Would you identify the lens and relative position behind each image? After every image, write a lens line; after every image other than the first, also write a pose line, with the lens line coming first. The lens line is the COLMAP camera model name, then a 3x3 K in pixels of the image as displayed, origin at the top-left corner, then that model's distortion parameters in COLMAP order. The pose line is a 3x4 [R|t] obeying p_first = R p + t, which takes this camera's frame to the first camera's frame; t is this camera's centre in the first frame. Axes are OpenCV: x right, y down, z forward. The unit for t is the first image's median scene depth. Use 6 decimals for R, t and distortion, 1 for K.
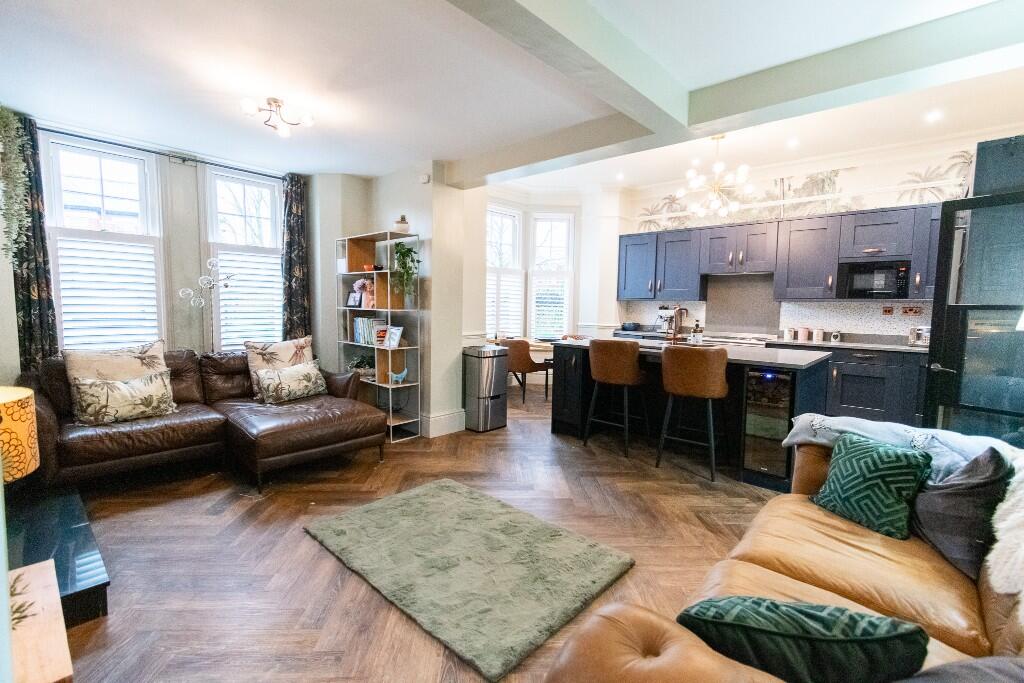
lens RADIAL K [[452.1, 0, 510.9], [0, 452.1, 339.4], [0, 0, 1]] dist [0.007071, -0.002934]
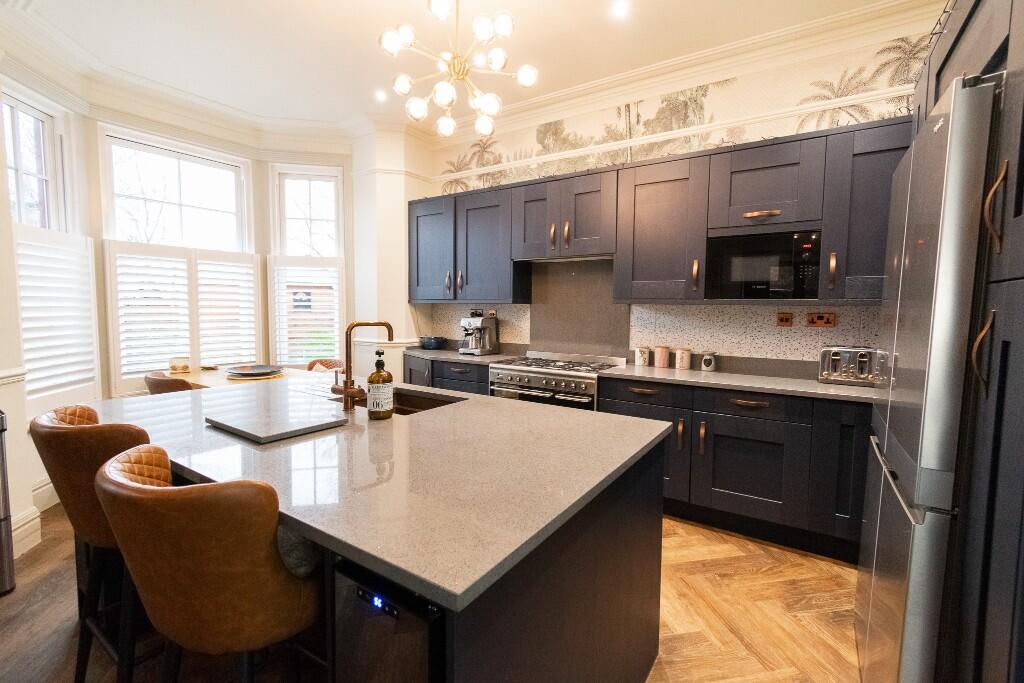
lens RADIAL K [[452.1, 0, 512.9], [0, 452.1, 340.8], [0, 0, 1]] dist [0.007071, -0.002934]
pose [[0.987988, -0.019549, 0.153286, 0.349950], [0.019282, 0.999809, 0.003230, -0.039373], [-0.153320, -0.000236, 0.988177, 0.423260]]
